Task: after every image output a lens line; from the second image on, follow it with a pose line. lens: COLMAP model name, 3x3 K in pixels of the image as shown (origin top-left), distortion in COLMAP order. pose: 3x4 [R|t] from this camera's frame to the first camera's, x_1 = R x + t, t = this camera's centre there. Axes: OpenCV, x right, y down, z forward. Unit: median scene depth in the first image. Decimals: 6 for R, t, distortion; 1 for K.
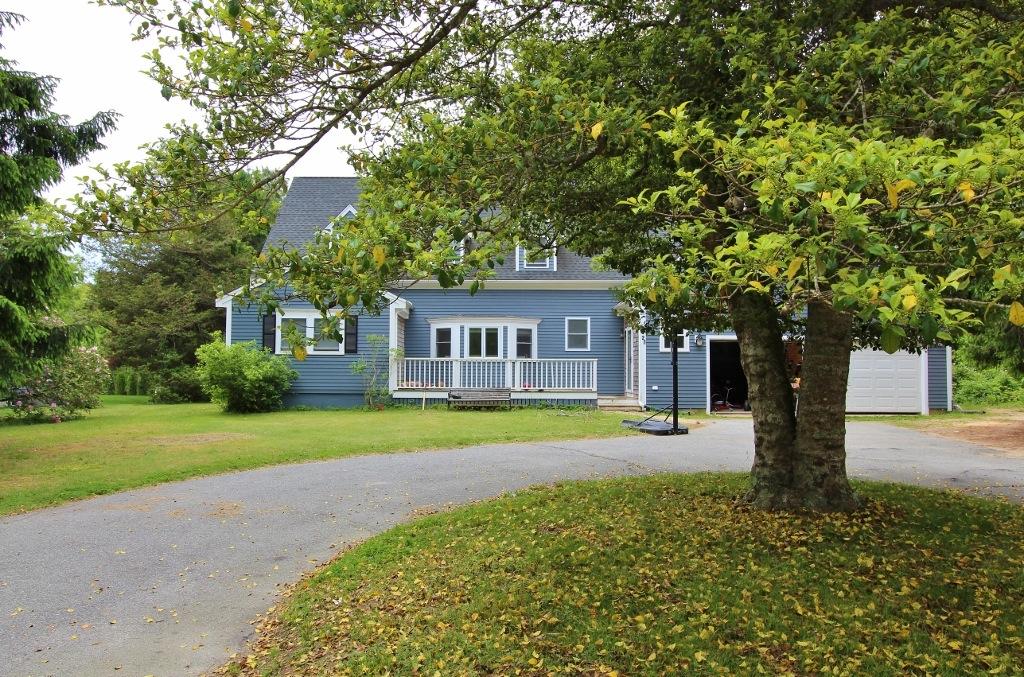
lens RADIAL K [[752.8, 0, 511.8], [0, 752.8, 339.4], [0, 0, 1]] dist [-0.010154, 0.007867]
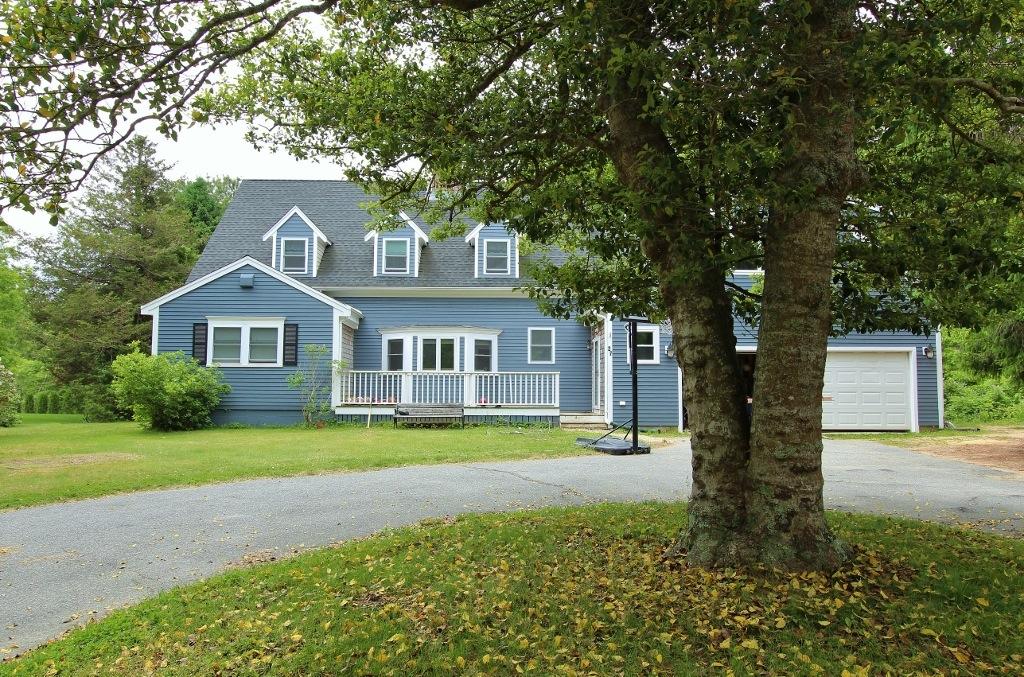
lens RADIAL K [[752.8, 0, 512.3], [0, 752.8, 337.6], [0, 0, 1]] dist [-0.010154, 0.007867]
pose [[0.999829, 0.001124, 0.018460, 0.063679], [-0.000582, 0.999568, -0.029368, 0.018431], [-0.018485, 0.029353, 0.999398, 0.136632]]
